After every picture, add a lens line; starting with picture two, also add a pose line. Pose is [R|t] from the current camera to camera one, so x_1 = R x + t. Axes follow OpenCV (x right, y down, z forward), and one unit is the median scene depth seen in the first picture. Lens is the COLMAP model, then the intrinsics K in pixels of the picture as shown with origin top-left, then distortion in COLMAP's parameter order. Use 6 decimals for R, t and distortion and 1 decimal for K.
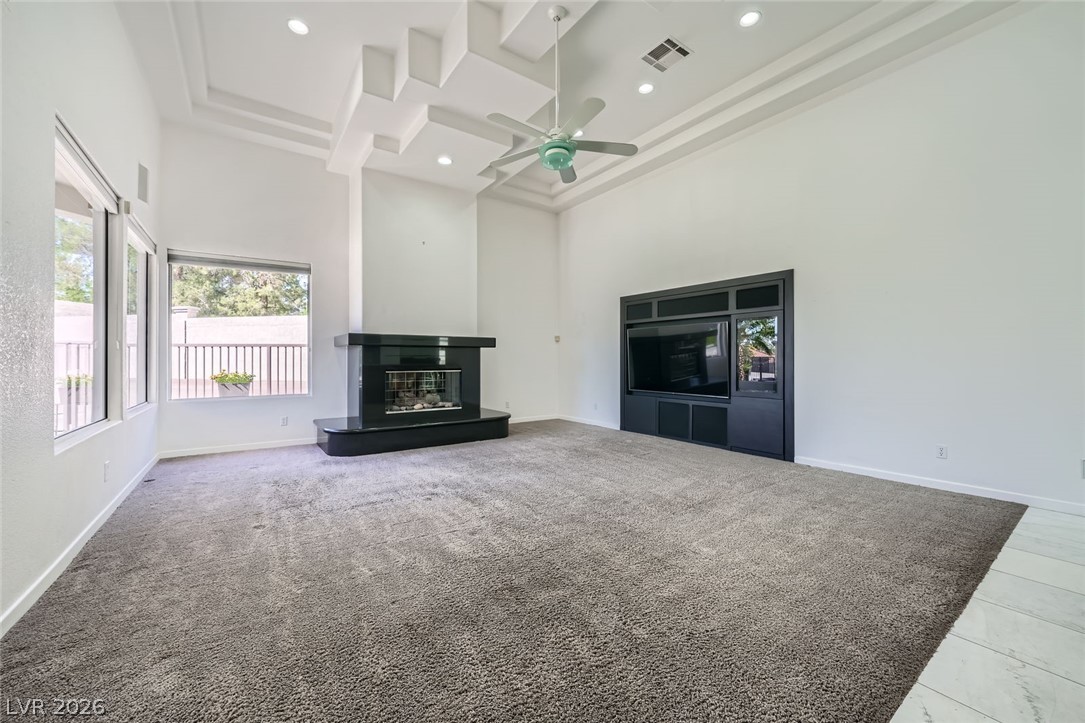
lens RADIAL K [[417.6, 0, 542.5], [0, 417.6, 361.5], [0, 0, 1]] dist [-0.012494, 0.000114]
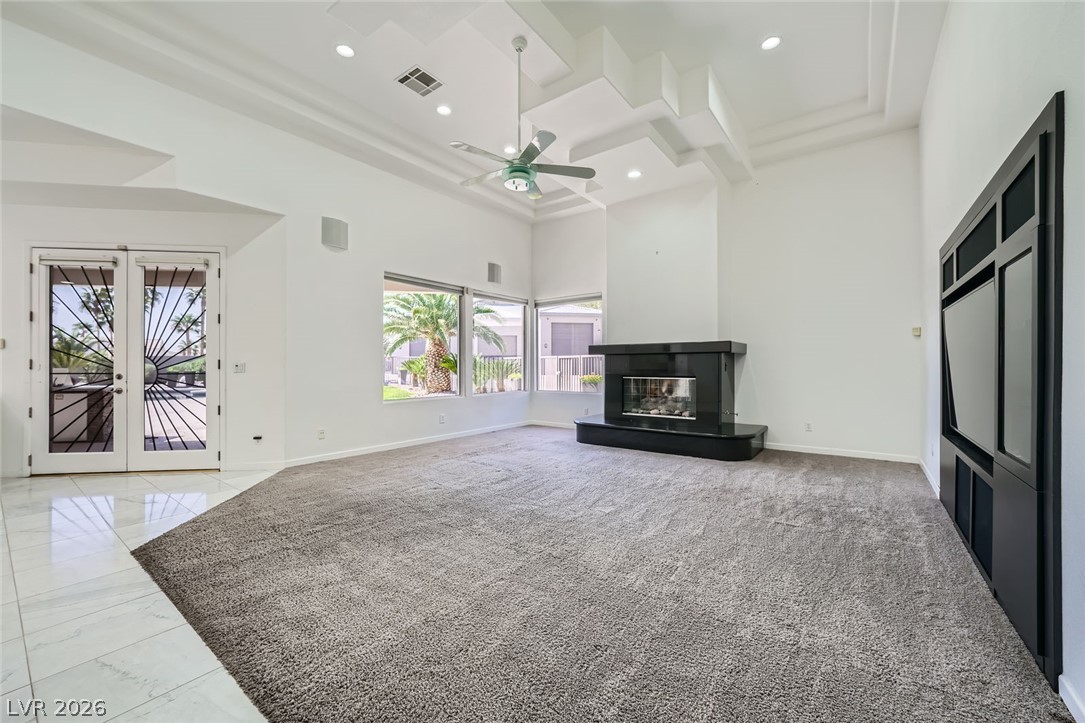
lens RADIAL K [[428.9, 0, 546.2], [0, 428.9, 363.8], [0, 0, 1]] dist [-0.013241, 0.000191]
pose [[0.316361, -0.003318, -0.948633, 0.665085], [0.000172, 0.999994, -0.003440, -0.007978], [0.948639, 0.000925, 0.316359, 0.432048]]
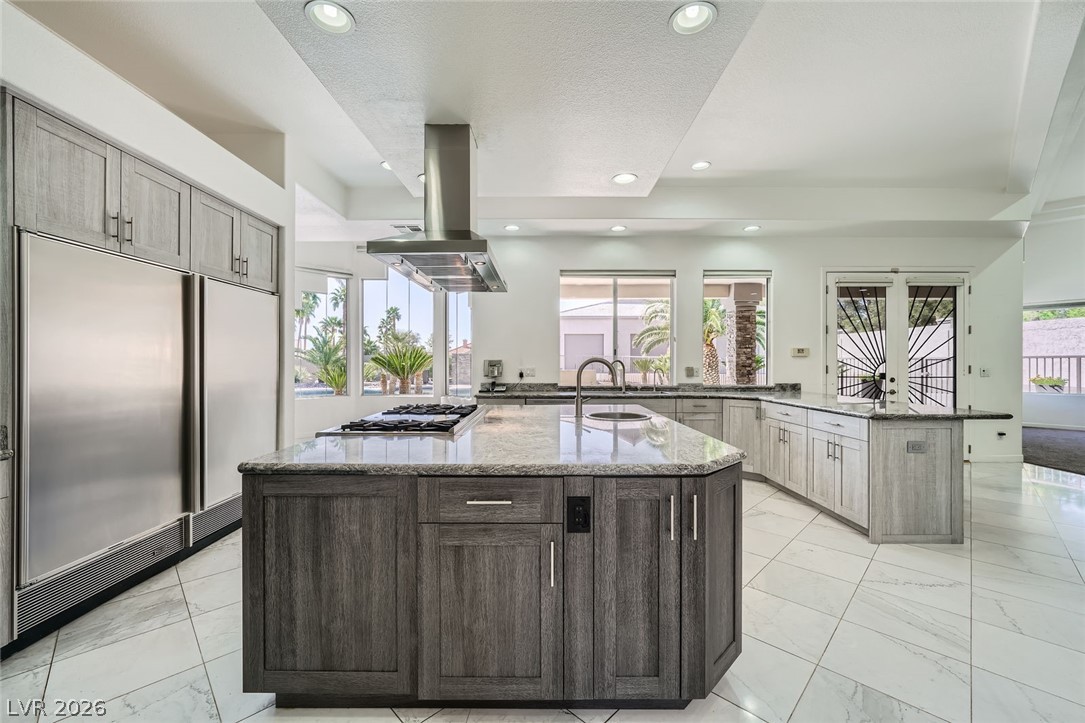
lens RADIAL K [[428.9, 0, 546.2], [0, 428.9, 363.8], [0, 0, 1]] dist [-0.013241, 0.000191]
pose [[0.172268, 0.002868, -0.985046, 0.445204], [-0.002652, 0.999993, 0.002448, -0.023221], [0.985047, 0.002191, 0.172274, -1.035994]]
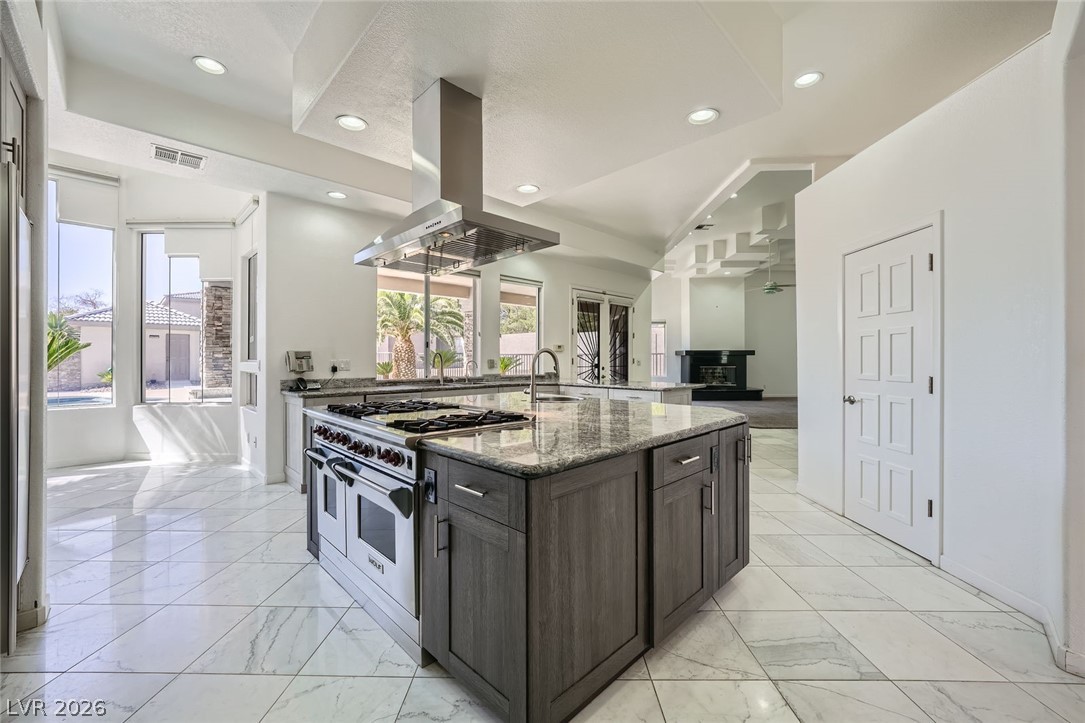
lens RADIAL K [[424.7, 0, 542.5], [0, 424.7, 361.5], [0, 0, 1]] dist [-0.000576, 0.000022]
pose [[0.807927, 0.003609, -0.589272, 0.288913], [-0.001285, 0.999990, 0.004363, -0.014718], [0.589282, -0.002768, 0.807923, -1.337955]]
